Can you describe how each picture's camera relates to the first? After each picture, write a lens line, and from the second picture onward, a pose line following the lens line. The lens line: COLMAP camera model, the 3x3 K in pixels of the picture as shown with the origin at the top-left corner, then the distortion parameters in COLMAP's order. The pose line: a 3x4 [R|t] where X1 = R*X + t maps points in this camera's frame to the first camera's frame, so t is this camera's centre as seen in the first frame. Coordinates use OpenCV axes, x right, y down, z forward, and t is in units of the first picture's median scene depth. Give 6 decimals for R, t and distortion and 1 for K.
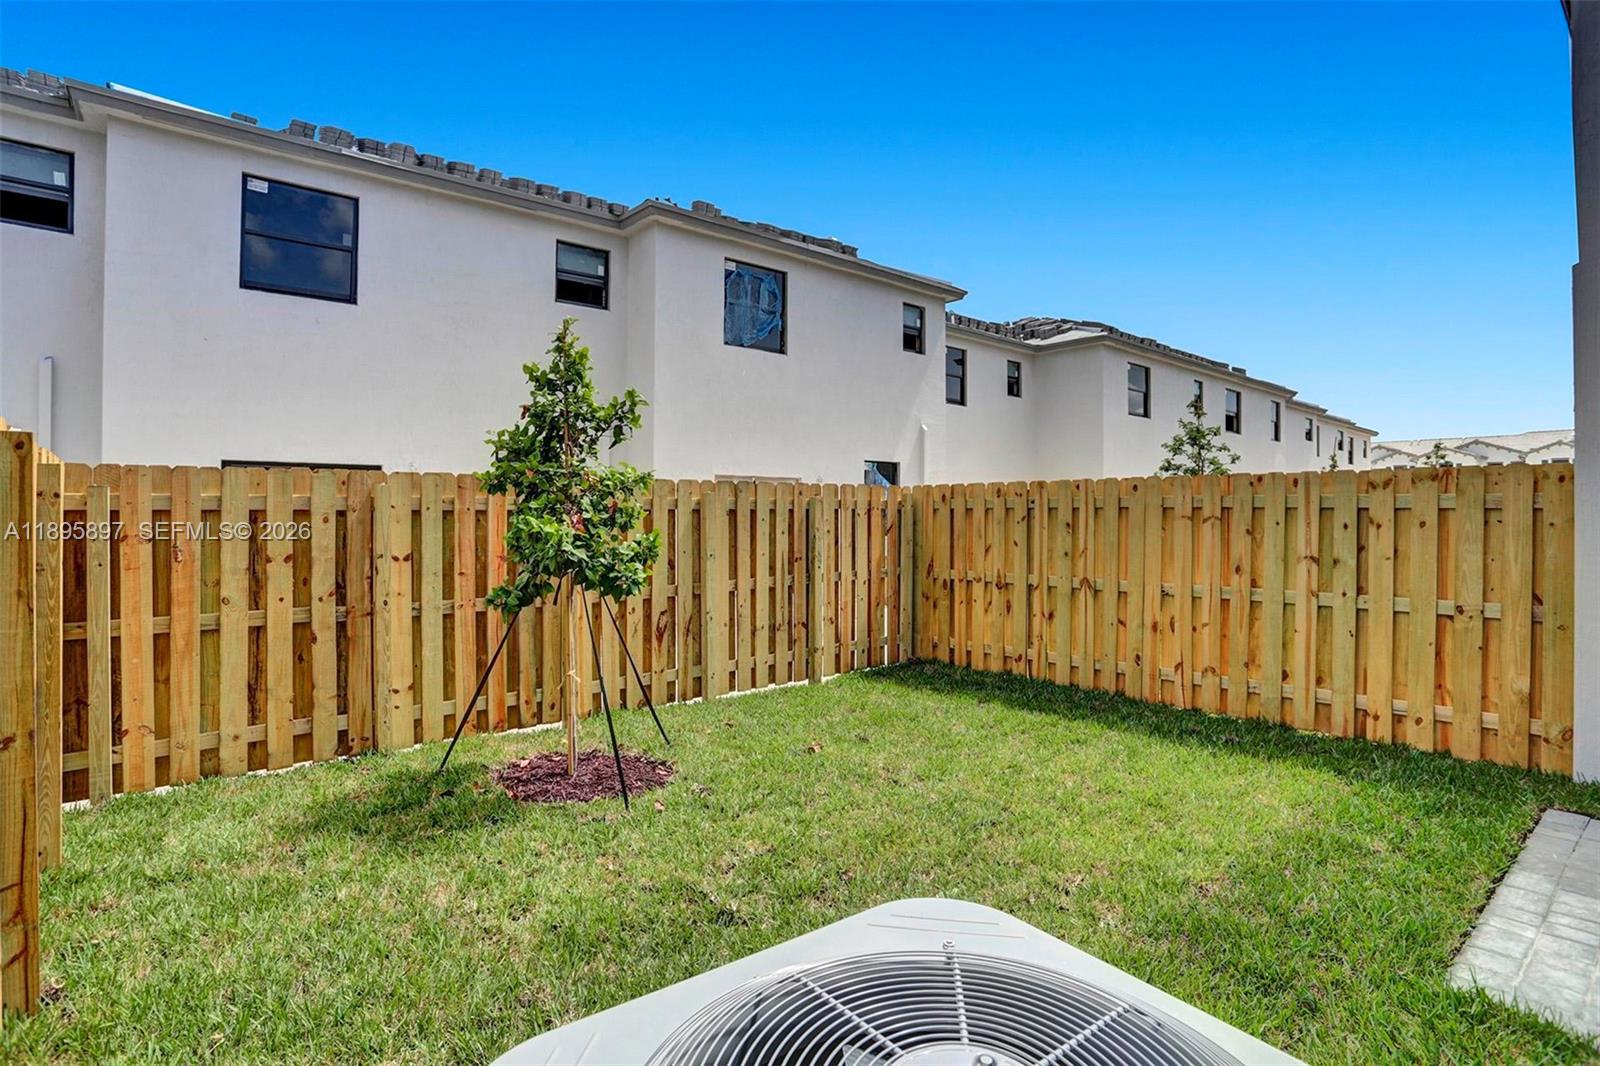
lens RADIAL K [[806.5, 0, 814.6], [0, 806.5, 517.4], [0, 0, 1]] dist [-0.046557, 0.000494]
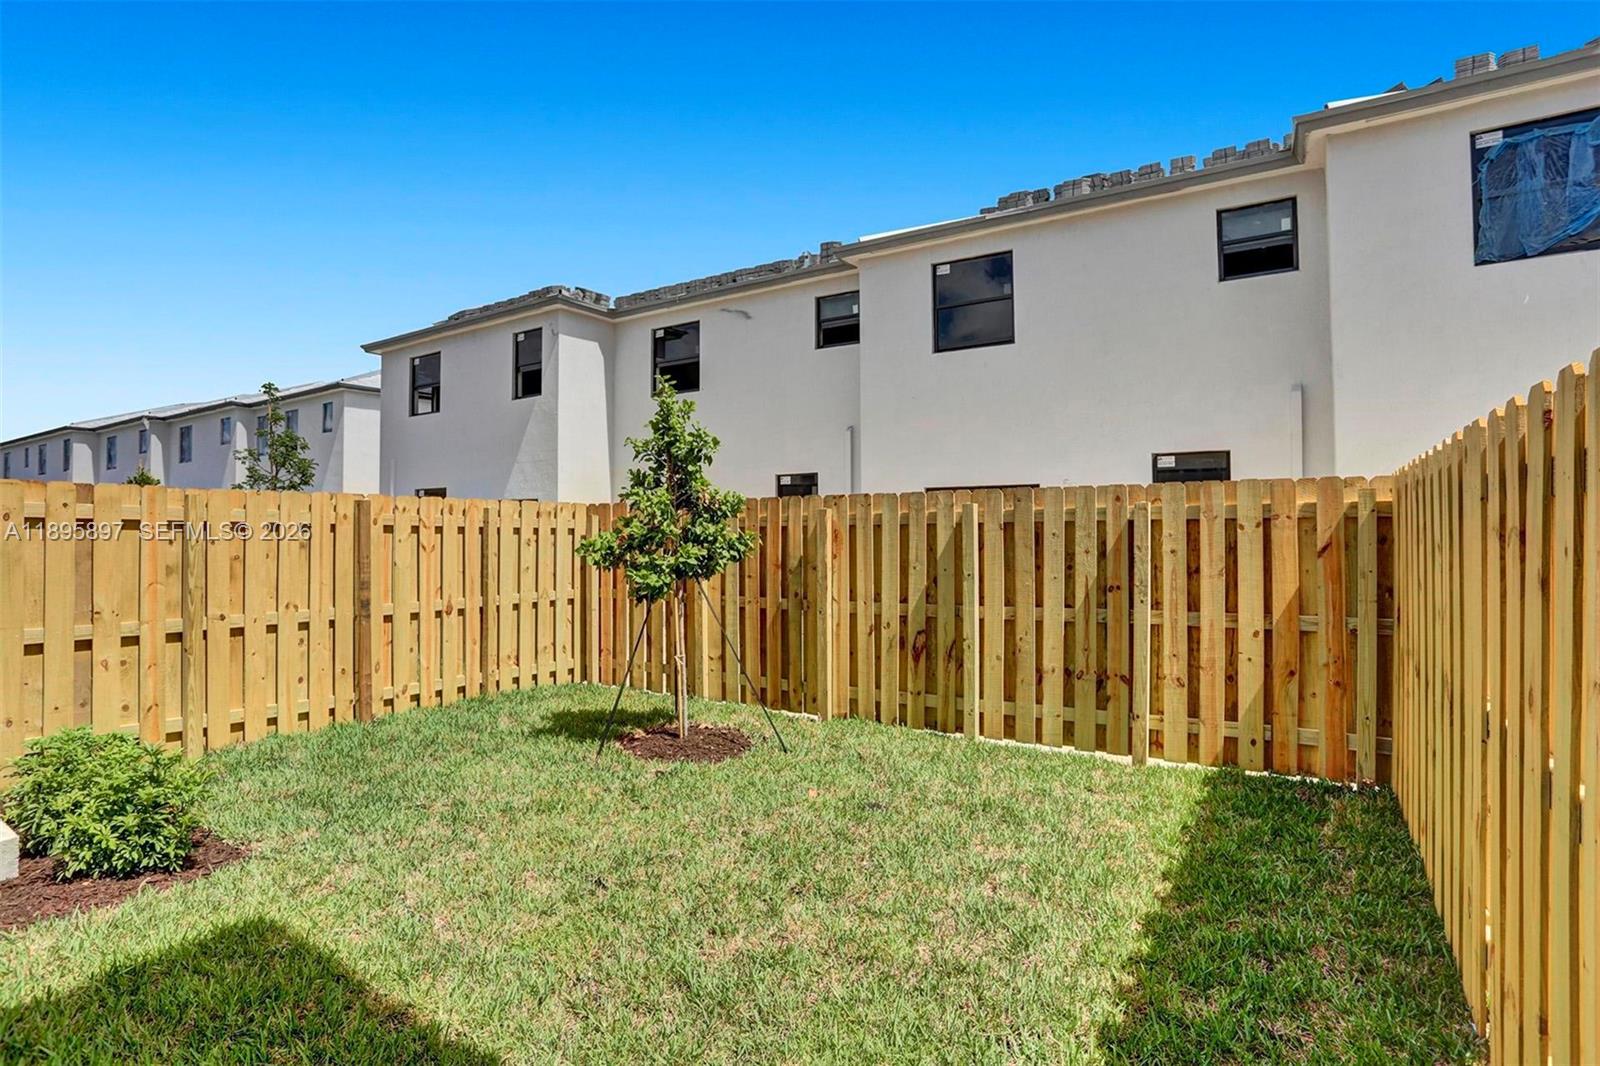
lens RADIAL K [[806.5, 0, 814.6], [0, 806.5, 517.4], [0, 0, 1]] dist [-0.046557, 0.000494]
pose [[0.295436, -0.015120, -0.955243, 0.612302], [0.006380, 0.999884, -0.013853, -0.004756], [0.955341, -0.002002, 0.295498, 0.534090]]
